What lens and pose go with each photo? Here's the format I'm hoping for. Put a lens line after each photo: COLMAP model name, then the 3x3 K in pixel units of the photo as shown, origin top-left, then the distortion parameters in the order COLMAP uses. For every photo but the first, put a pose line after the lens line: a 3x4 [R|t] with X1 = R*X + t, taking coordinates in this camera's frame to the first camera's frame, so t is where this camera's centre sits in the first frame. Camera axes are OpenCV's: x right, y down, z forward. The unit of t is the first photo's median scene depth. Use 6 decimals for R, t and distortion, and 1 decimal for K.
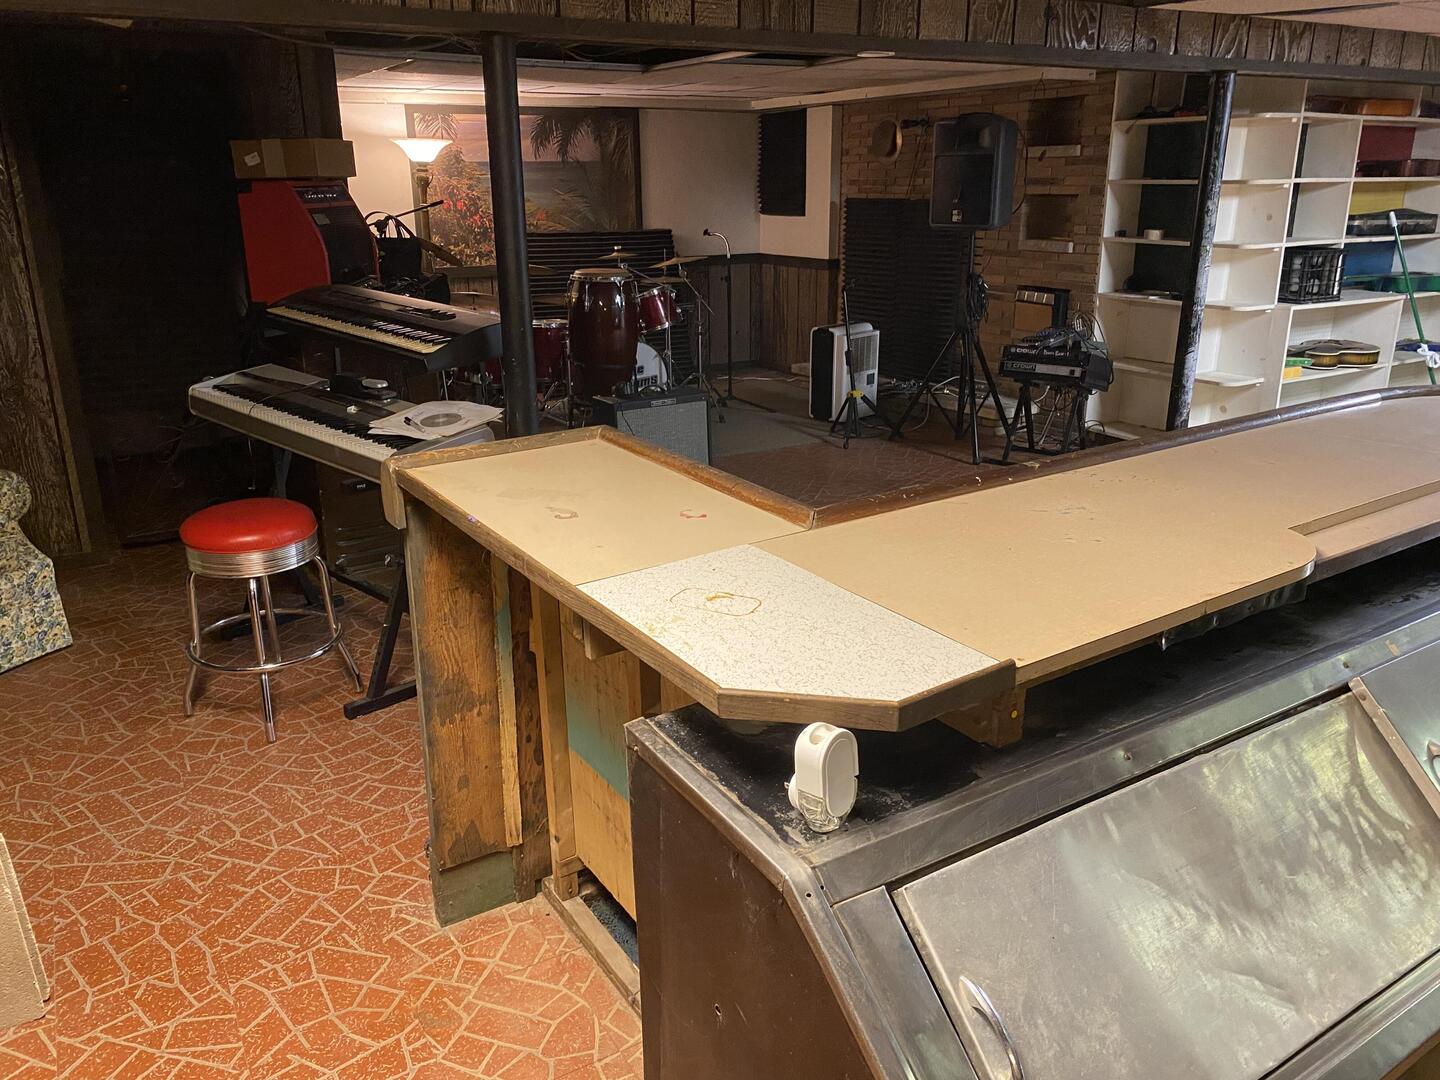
lens RADIAL K [[1099.1, 0, 714.6], [0, 1099.1, 537.2], [0, 0, 1]] dist [0.044285, -0.064895]
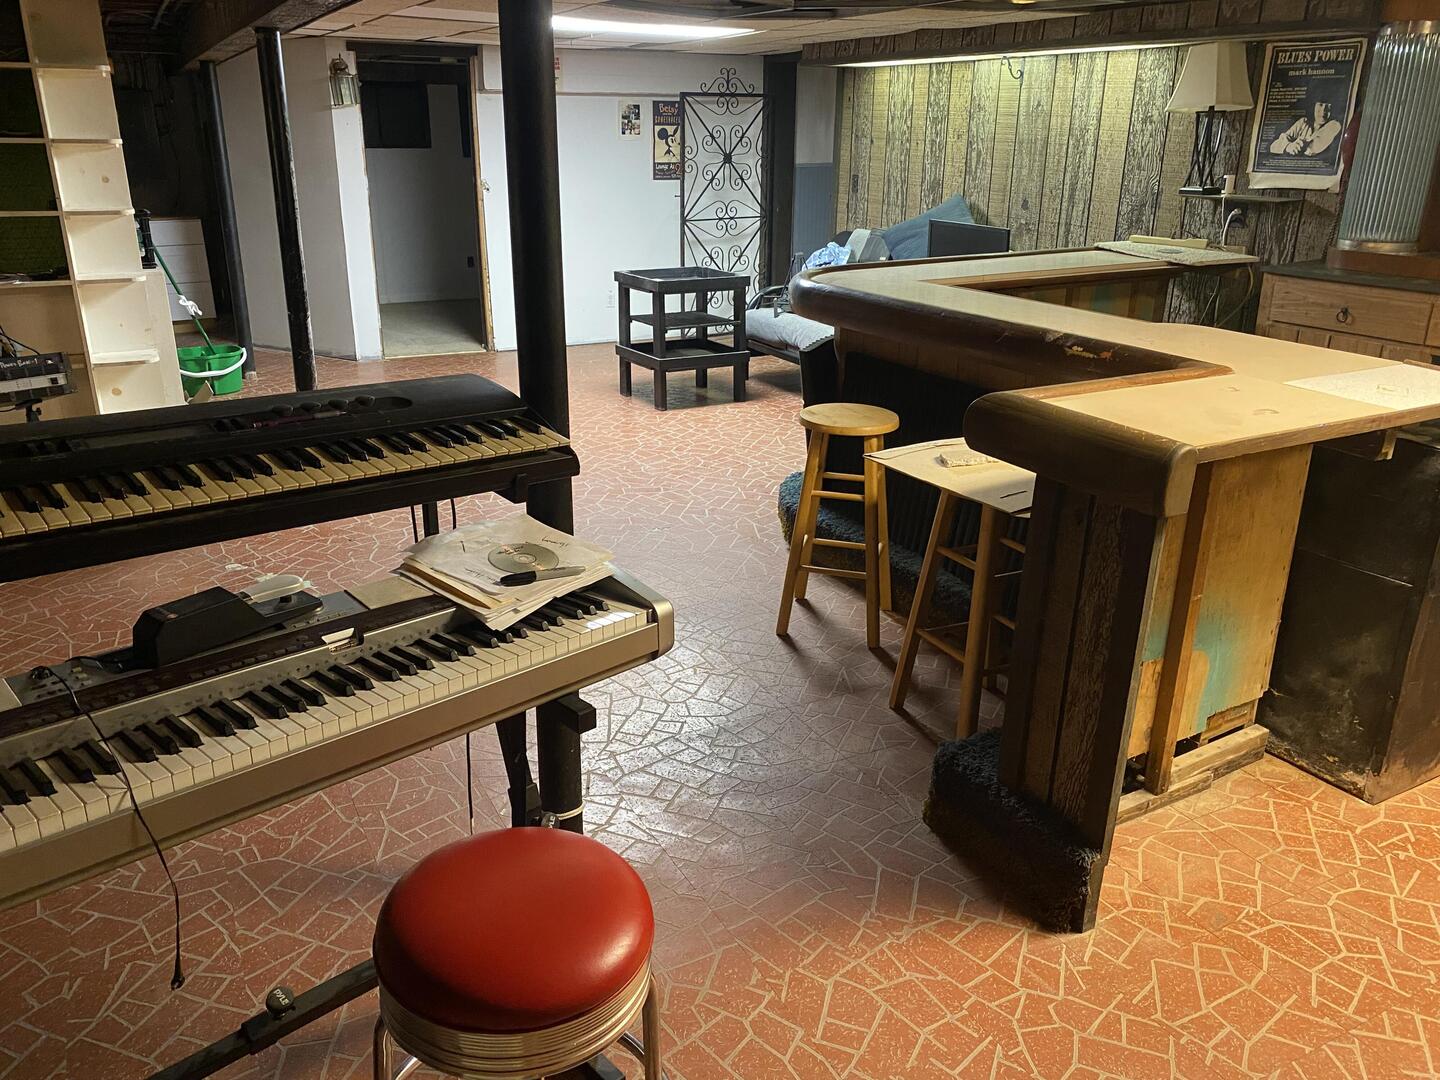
lens RADIAL K [[1099.1, 0, 722.4], [0, 1099.1, 535.1], [0, 0, 1]] dist [0.044285, -0.064895]
pose [[0.037694, -0.336212, 0.941032, -1.068538], [0.305979, 0.900353, 0.309422, -0.355511], [-0.951292, 0.276272, 0.136811, 1.104374]]
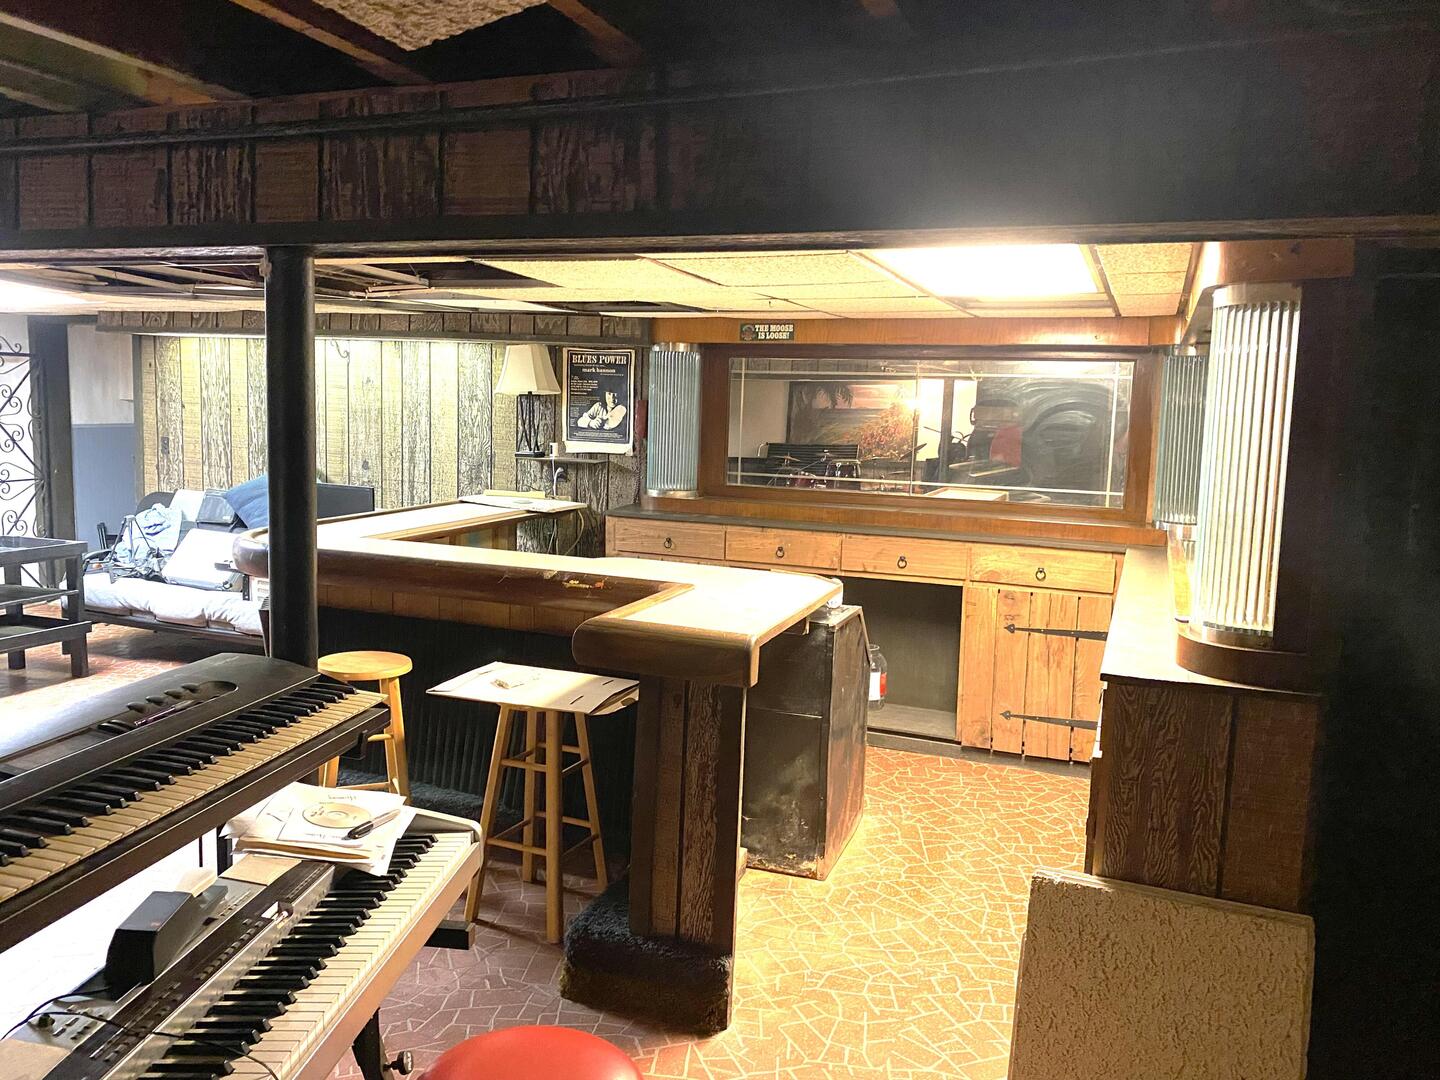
lens RADIAL K [[1099.1, 0, 725.2], [0, 1099.1, 499.5], [0, 0, 1]] dist [0.044285, -0.064895]
pose [[-0.633593, -0.082900, 0.769212, -1.154452], [0.213535, 0.936885, 0.276857, -0.531615], [-0.743614, 0.339668, -0.575902, 1.524319]]
